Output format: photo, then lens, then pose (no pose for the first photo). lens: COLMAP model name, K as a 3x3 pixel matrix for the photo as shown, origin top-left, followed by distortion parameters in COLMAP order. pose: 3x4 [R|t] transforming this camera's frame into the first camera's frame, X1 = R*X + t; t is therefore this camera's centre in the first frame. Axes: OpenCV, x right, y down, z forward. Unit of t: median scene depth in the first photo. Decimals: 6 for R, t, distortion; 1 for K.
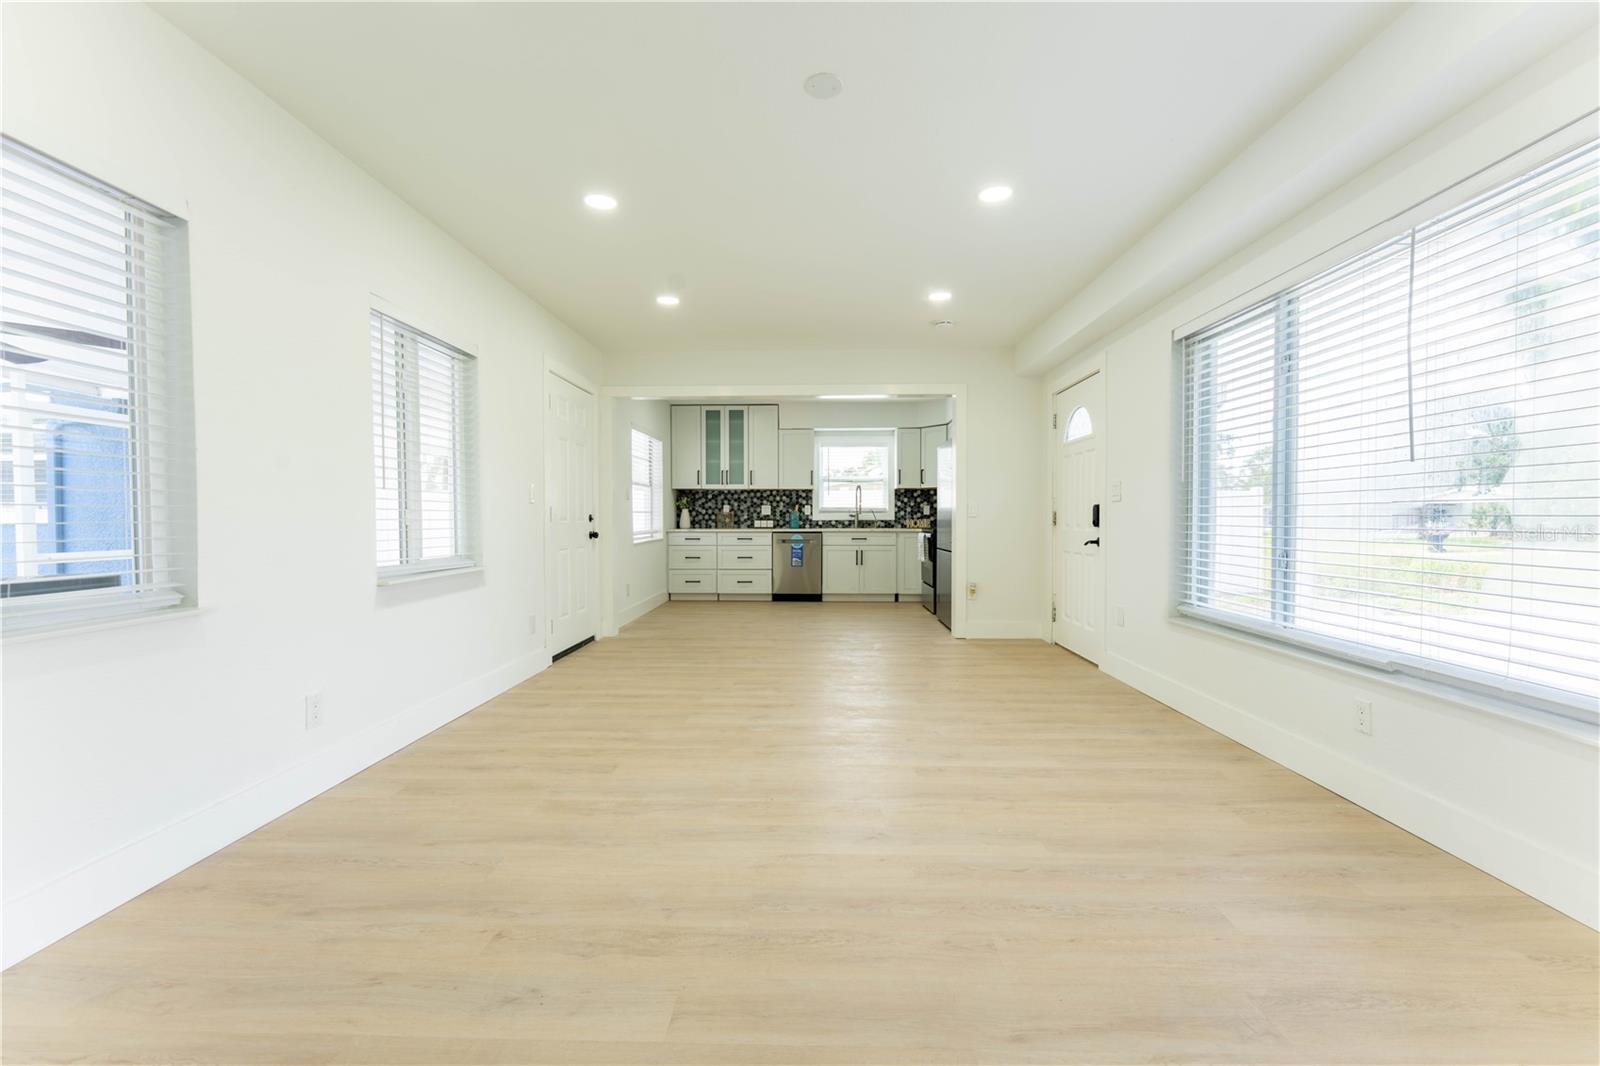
lens RADIAL K [[650.6, 0, 812.5], [0, 650.6, 532.6], [0, 0, 1]] dist [-0.000145, -0.001539]
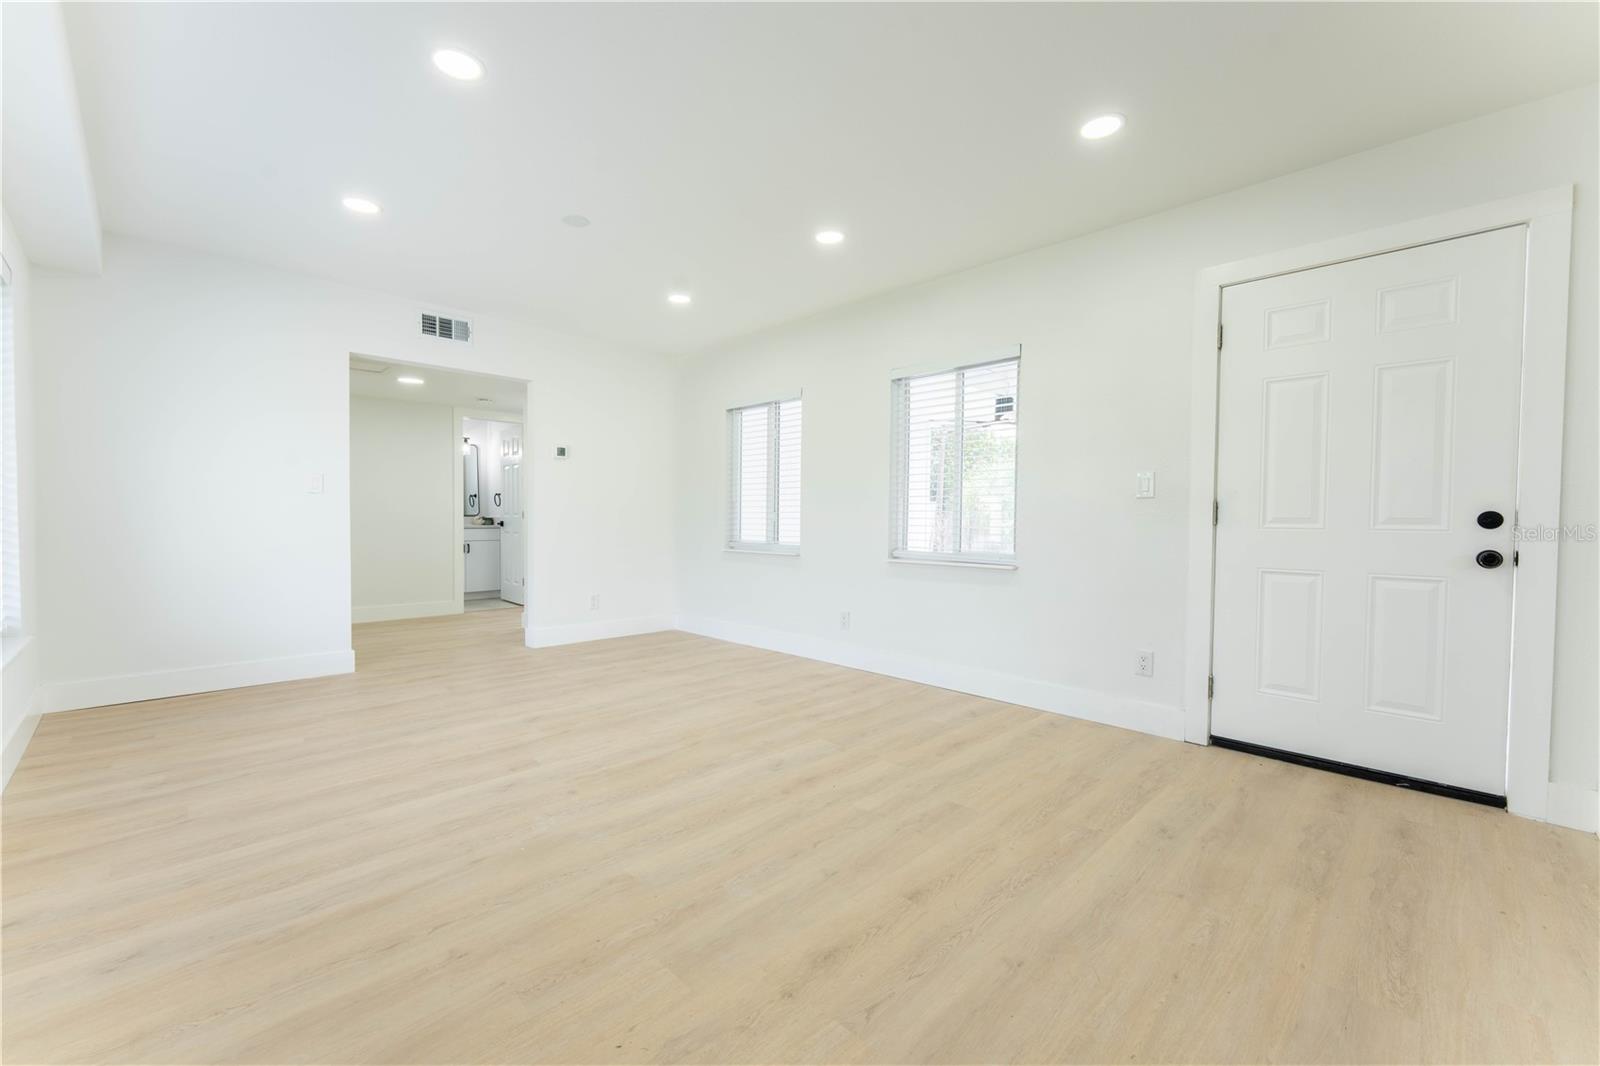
lens RADIAL K [[650.6, 0, 775.5], [0, 650.6, 528.5], [0, 0, 1]] dist [-0.000145, -0.001539]
pose [[-0.718264, 0.007751, -0.695728, 0.564271], [-0.022499, 0.999156, 0.034359, -0.037882], [0.695407, 0.040332, -0.717483, 1.872397]]
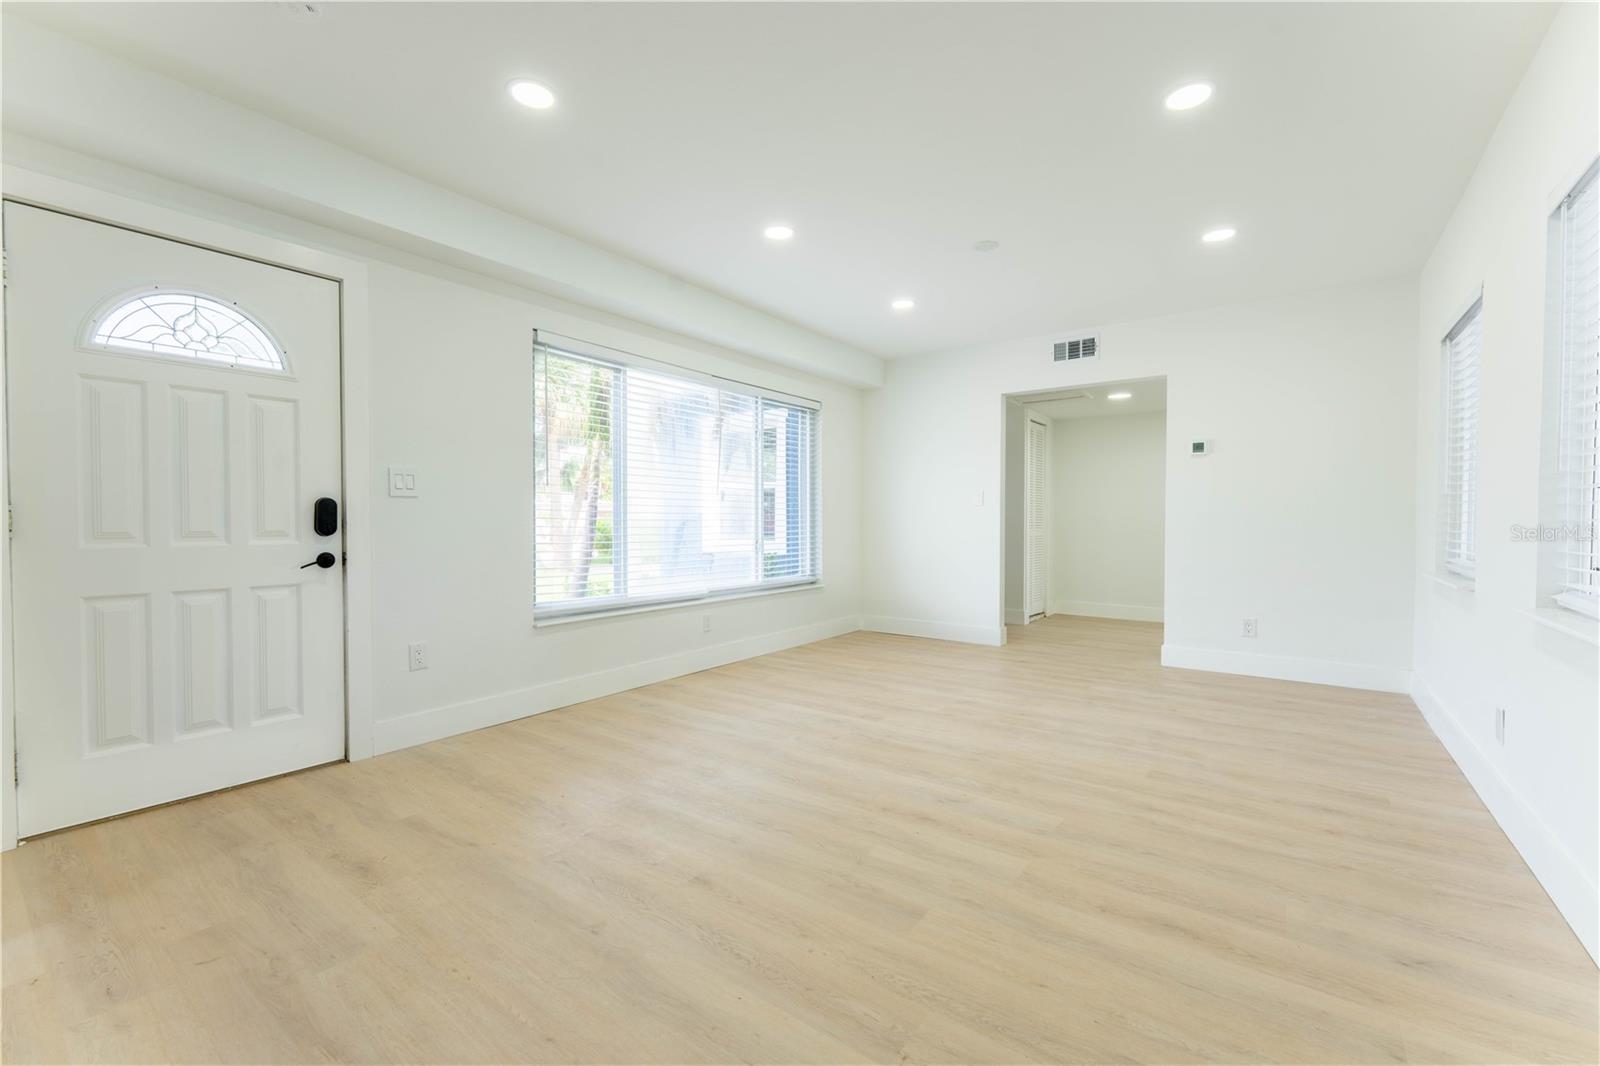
lens RADIAL K [[650.6, 0, 805.5], [0, 650.6, 526.7], [0, 0, 1]] dist [-0.000145, -0.001539]
pose [[-0.807700, -0.001934, 0.589591, -0.442209], [0.015882, 0.999560, 0.025037, -0.038850], [-0.589380, 0.029586, -0.807314, 1.989418]]
